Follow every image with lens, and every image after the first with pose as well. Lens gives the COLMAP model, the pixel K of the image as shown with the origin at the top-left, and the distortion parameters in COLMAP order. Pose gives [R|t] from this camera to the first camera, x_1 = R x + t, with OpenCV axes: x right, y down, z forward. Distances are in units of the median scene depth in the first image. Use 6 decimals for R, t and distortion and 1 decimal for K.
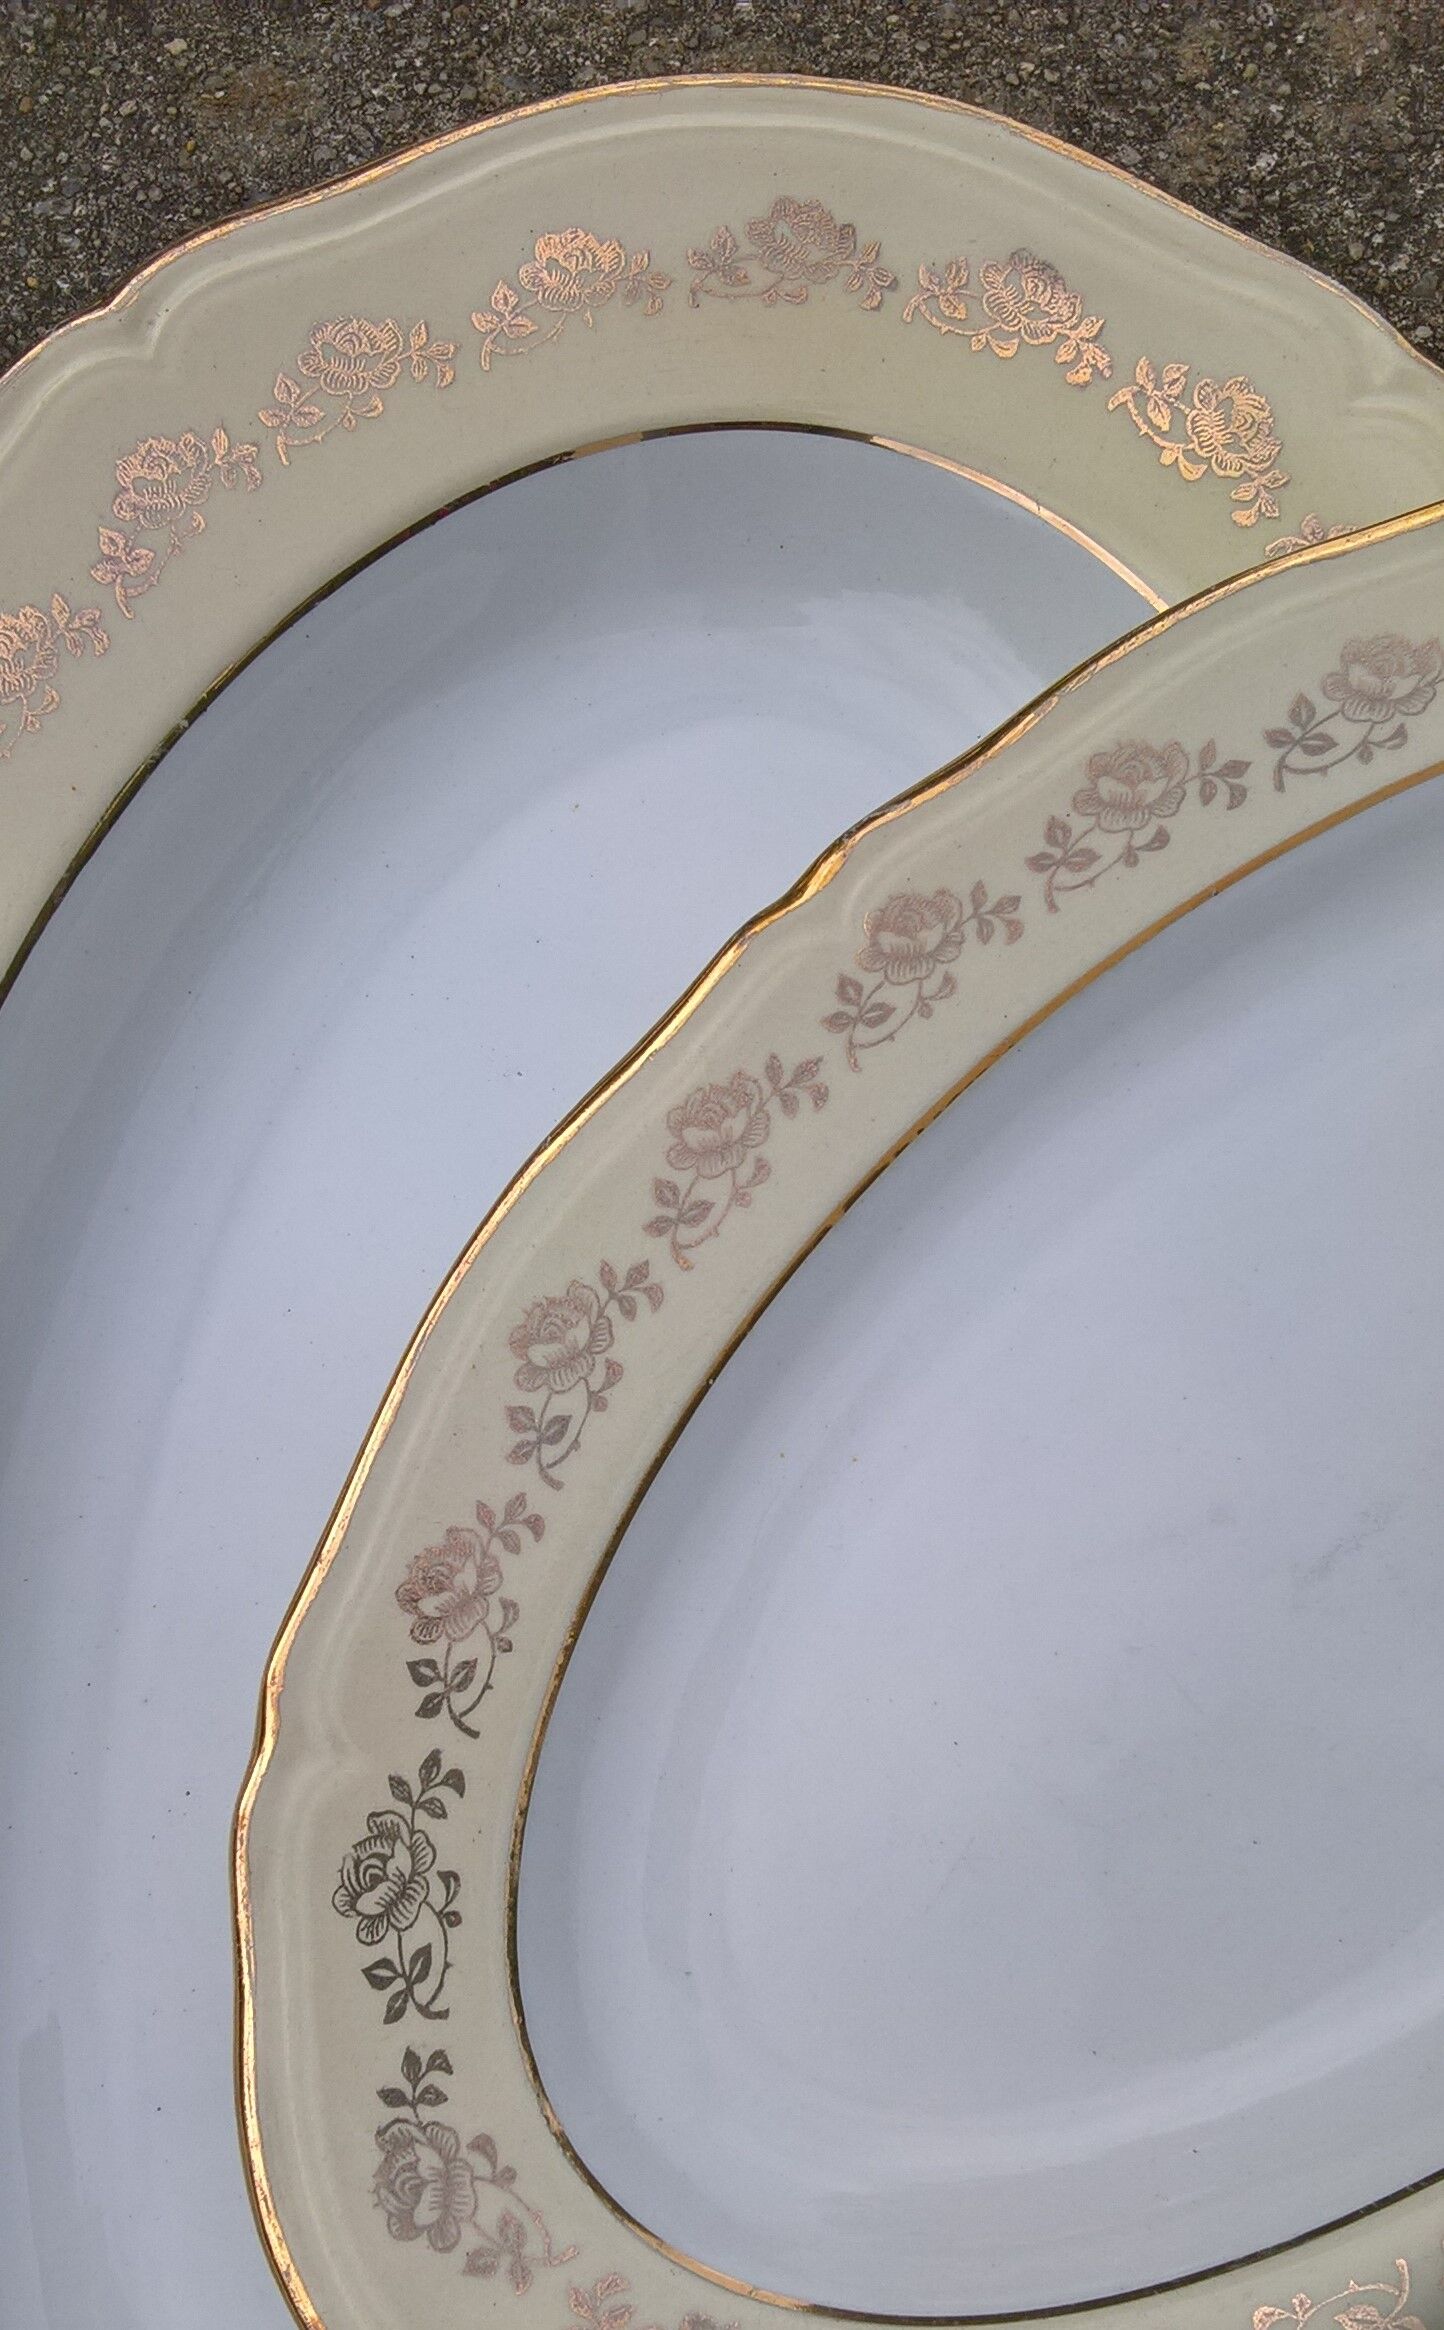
lens RADIAL K [[2310.0, 0, 696.6], [0, 2310.0, 1282.0], [0, 0, 1]] dist [-0.029371, 0.000000]
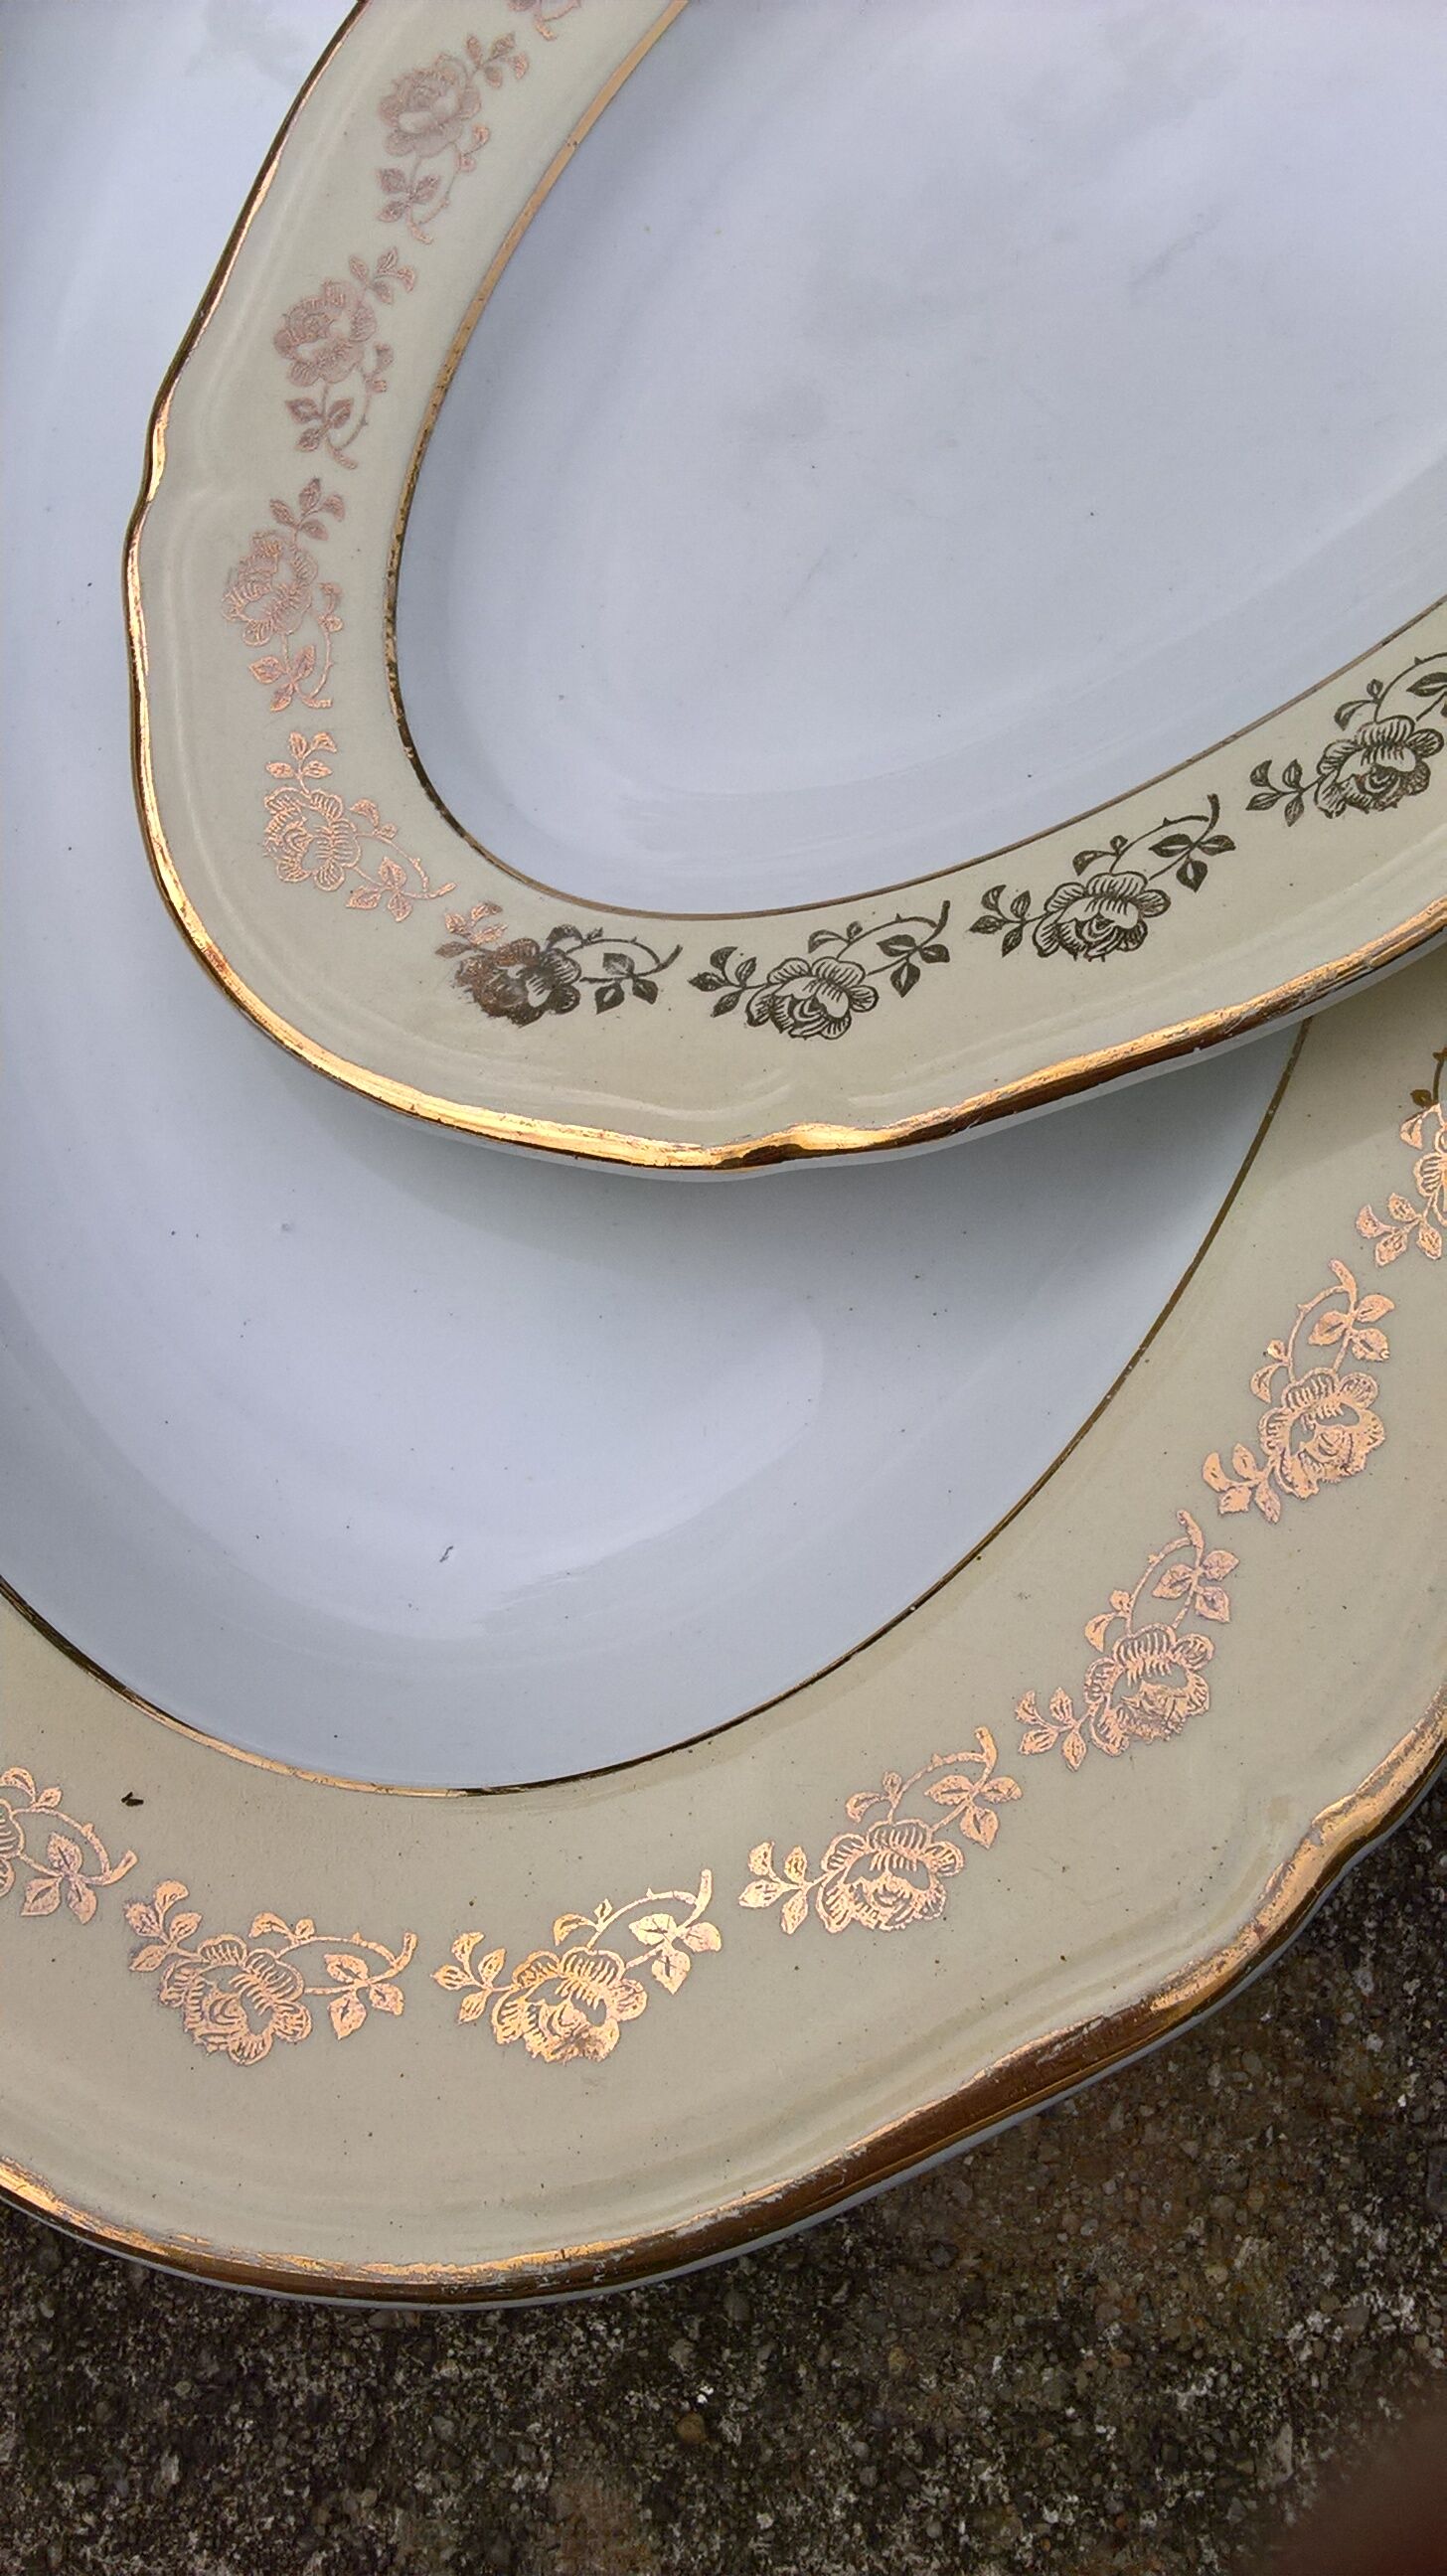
lens RADIAL K [[2351.4, 0, 711.0], [0, 2351.4, 1320.3], [0, 0, 1]] dist [0.018806, -0.153732]
pose [[0.999790, -0.019455, -0.006379, 0.063270], [0.020017, 0.994288, 0.104838, 0.453917], [0.004303, -0.104943, 0.994469, -0.098348]]
